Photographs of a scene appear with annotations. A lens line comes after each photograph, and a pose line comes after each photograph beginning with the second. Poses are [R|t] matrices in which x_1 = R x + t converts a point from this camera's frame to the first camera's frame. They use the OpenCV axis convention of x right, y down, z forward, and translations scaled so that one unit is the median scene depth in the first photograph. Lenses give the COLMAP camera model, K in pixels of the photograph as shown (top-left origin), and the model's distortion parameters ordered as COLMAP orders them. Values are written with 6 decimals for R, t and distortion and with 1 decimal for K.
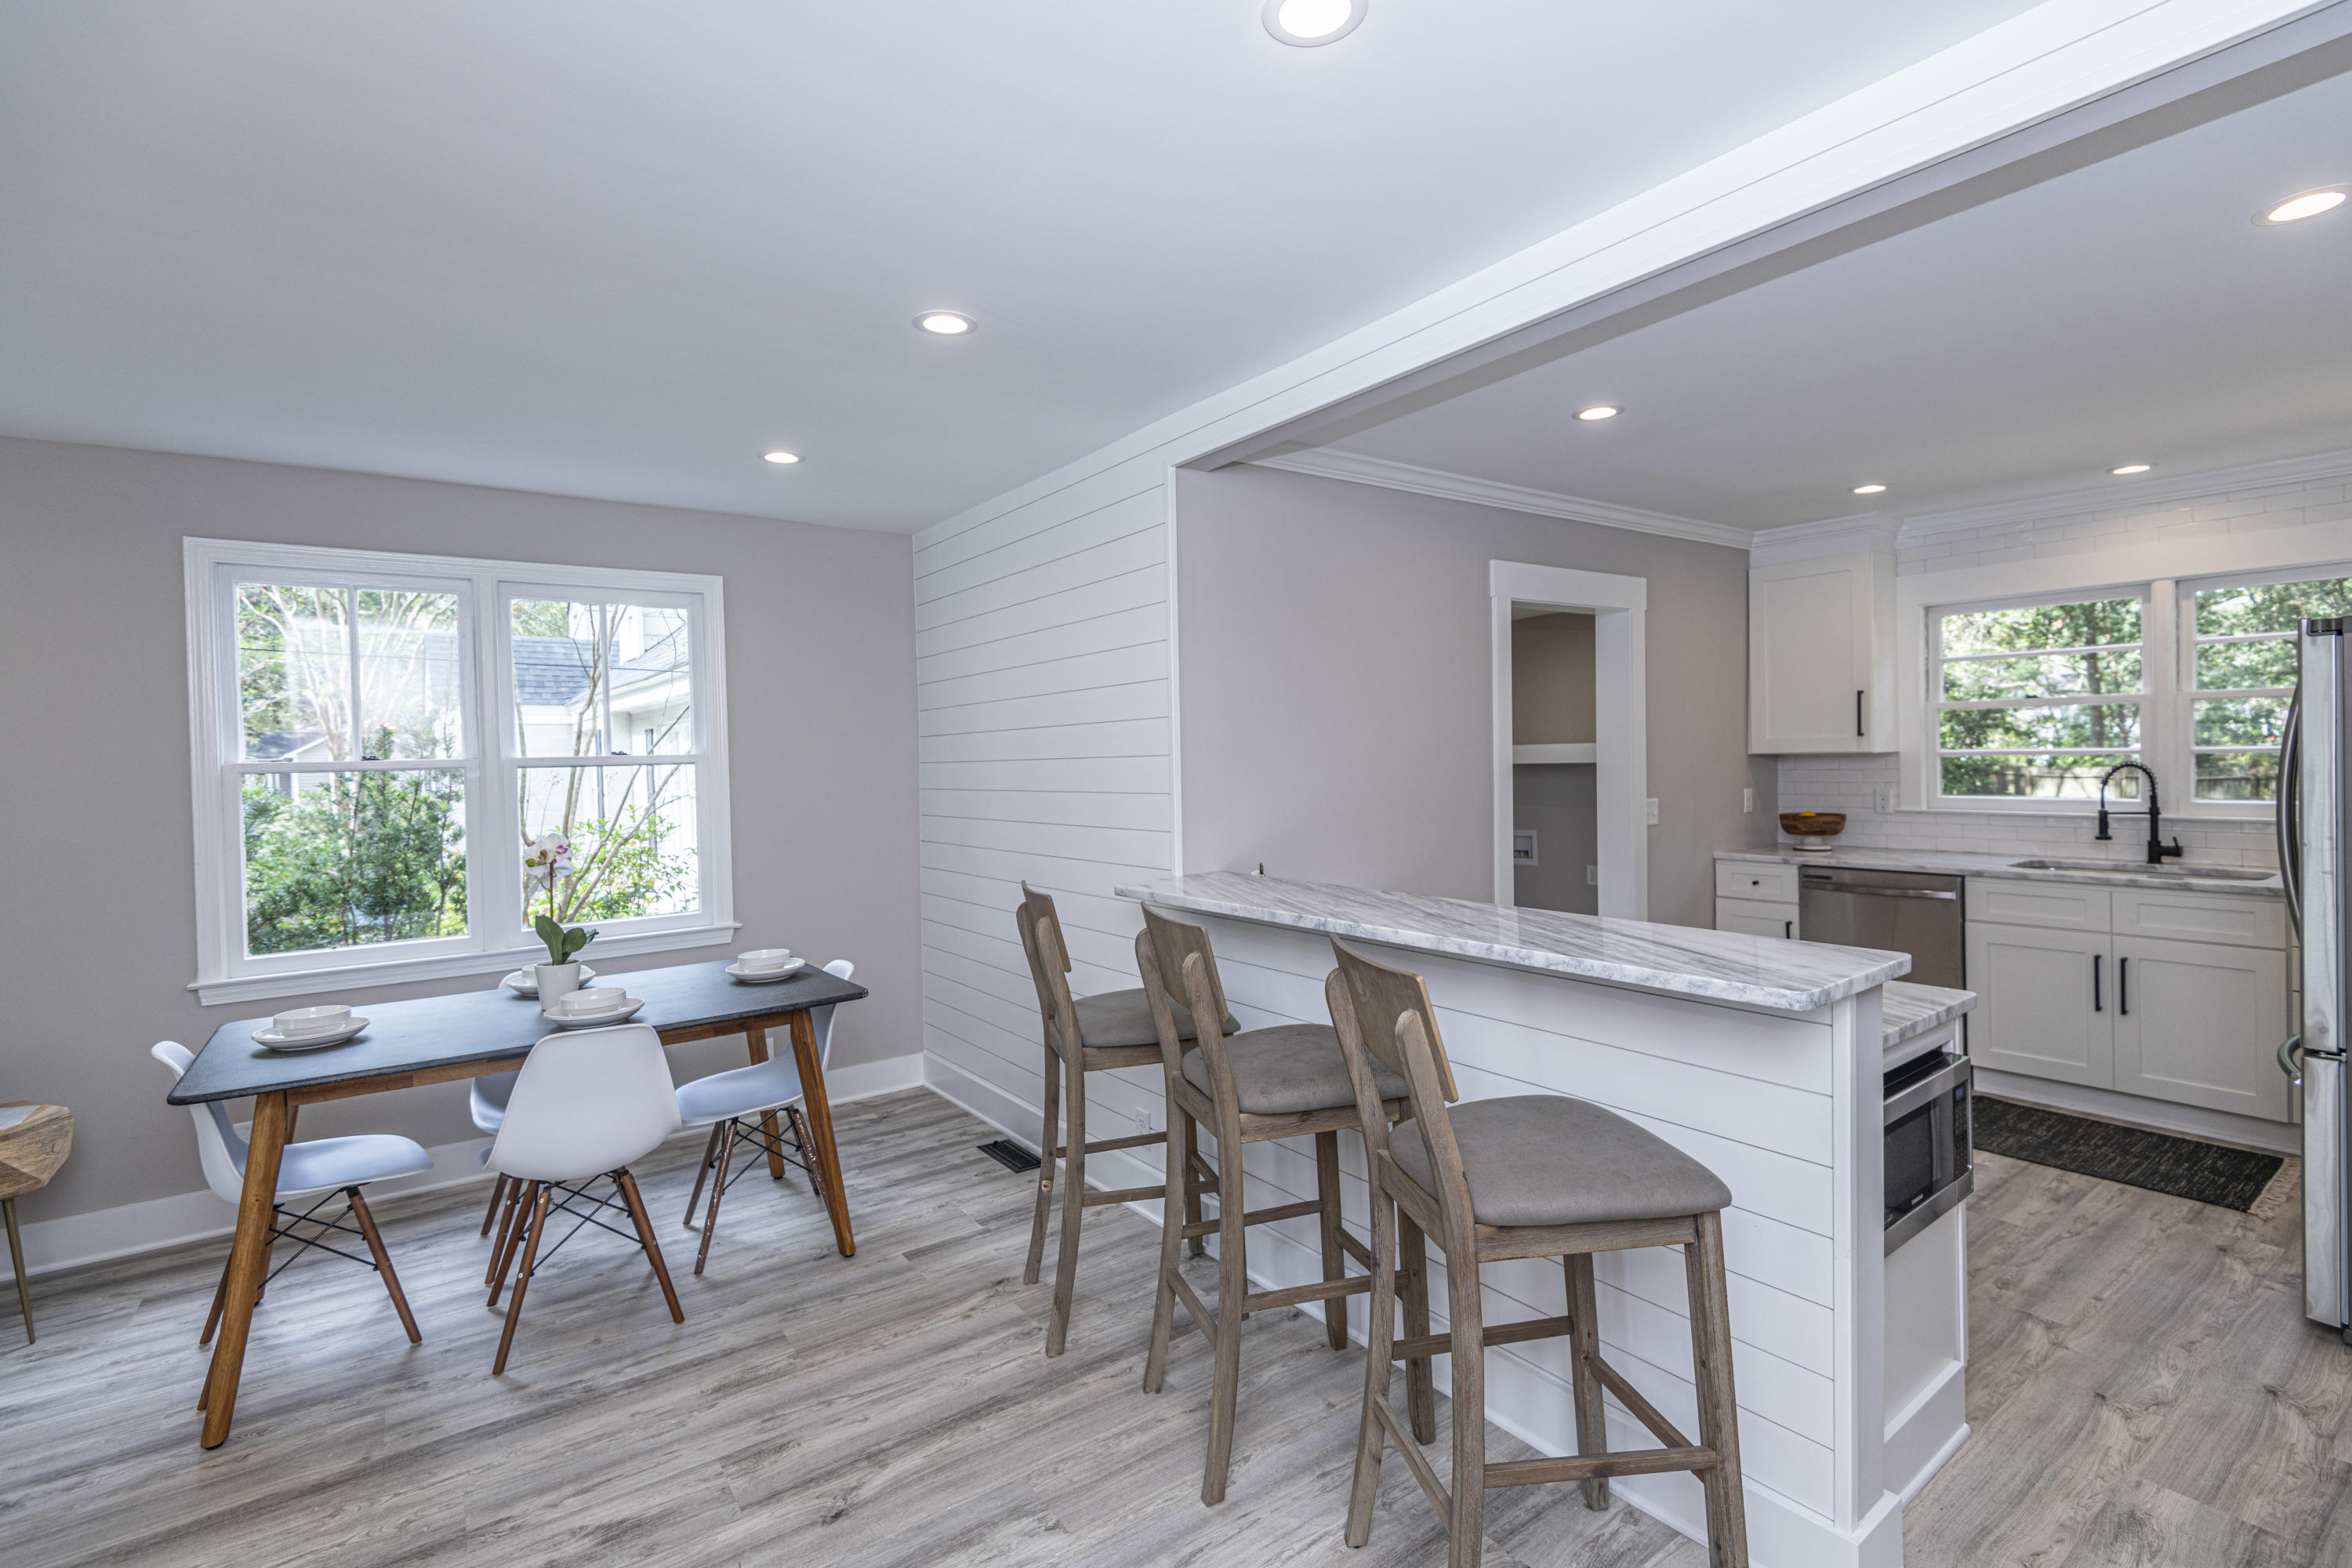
lens RADIAL K [[1063.8, 0, 1193.5], [0, 1063.8, 780.7], [0, 0, 1]] dist [0.024345, -0.013461]
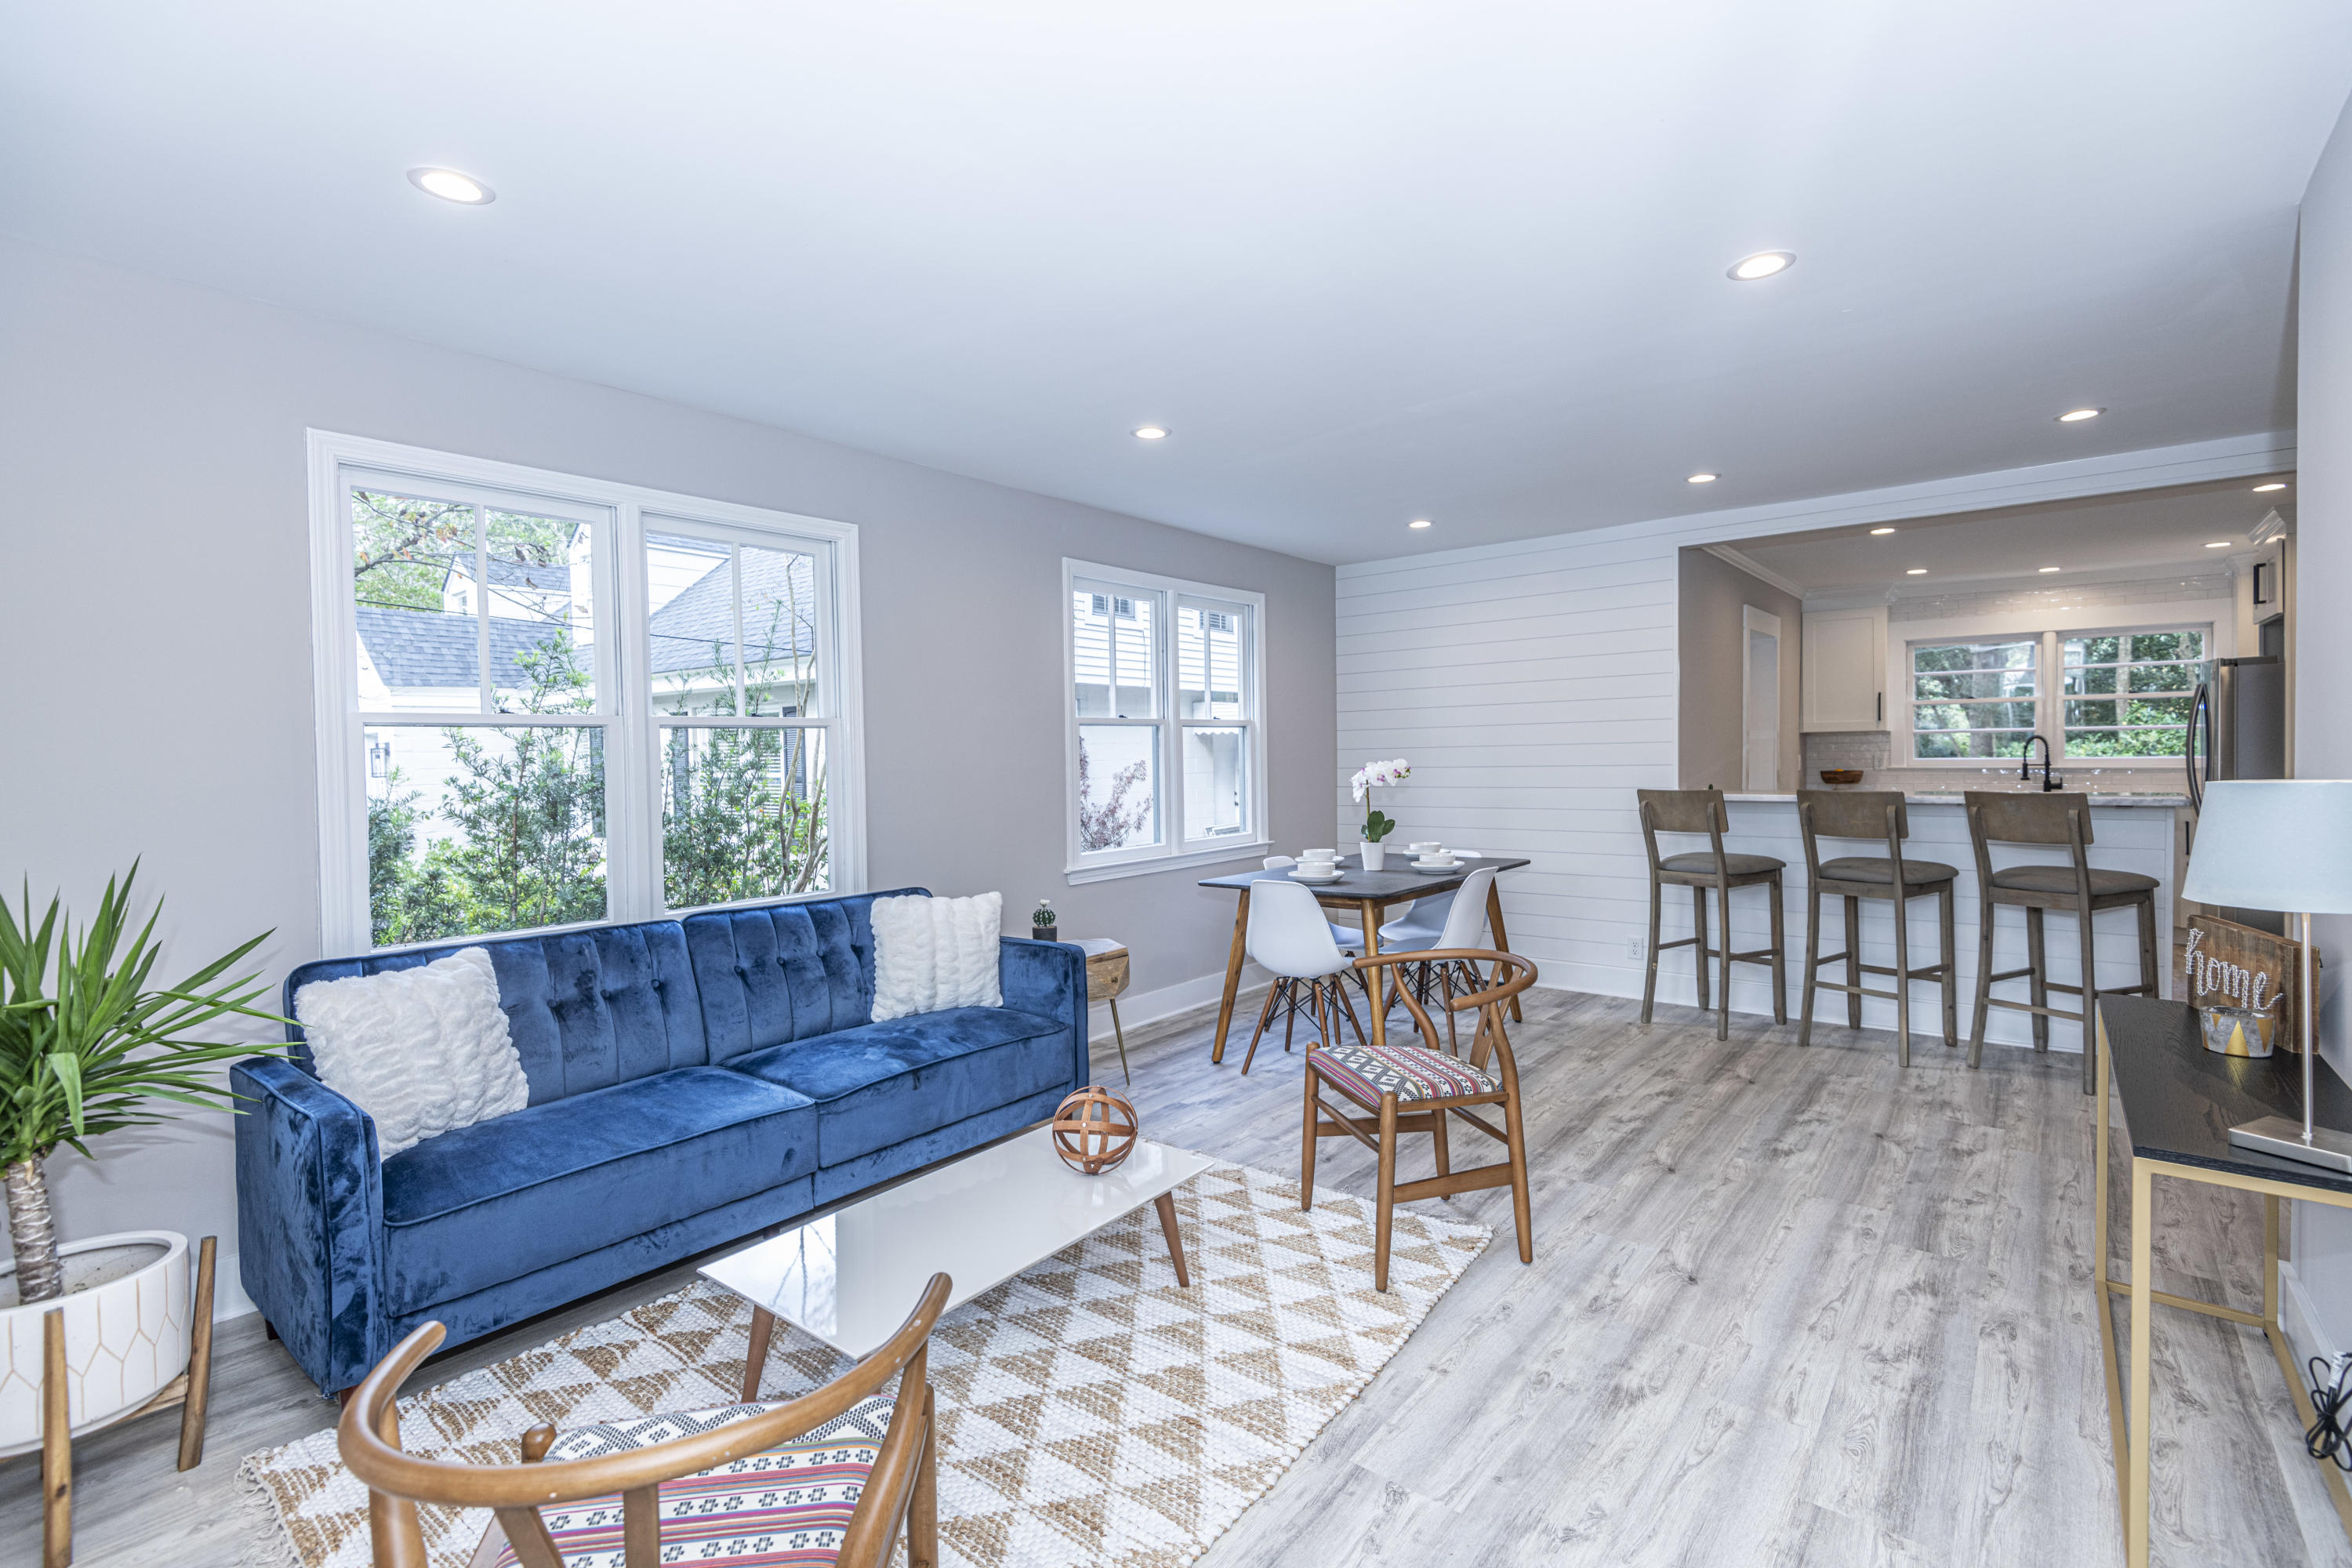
lens RADIAL K [[1063.8, 0, 1195.7], [0, 1063.8, 769.8], [0, 0, 1]] dist [0.024345, -0.013461]
pose [[0.964923, 0.002357, 0.262522, -0.915154], [0.000453, 0.999943, -0.010644, 0.057183], [-0.262532, 0.010389, 0.964867, -0.332084]]
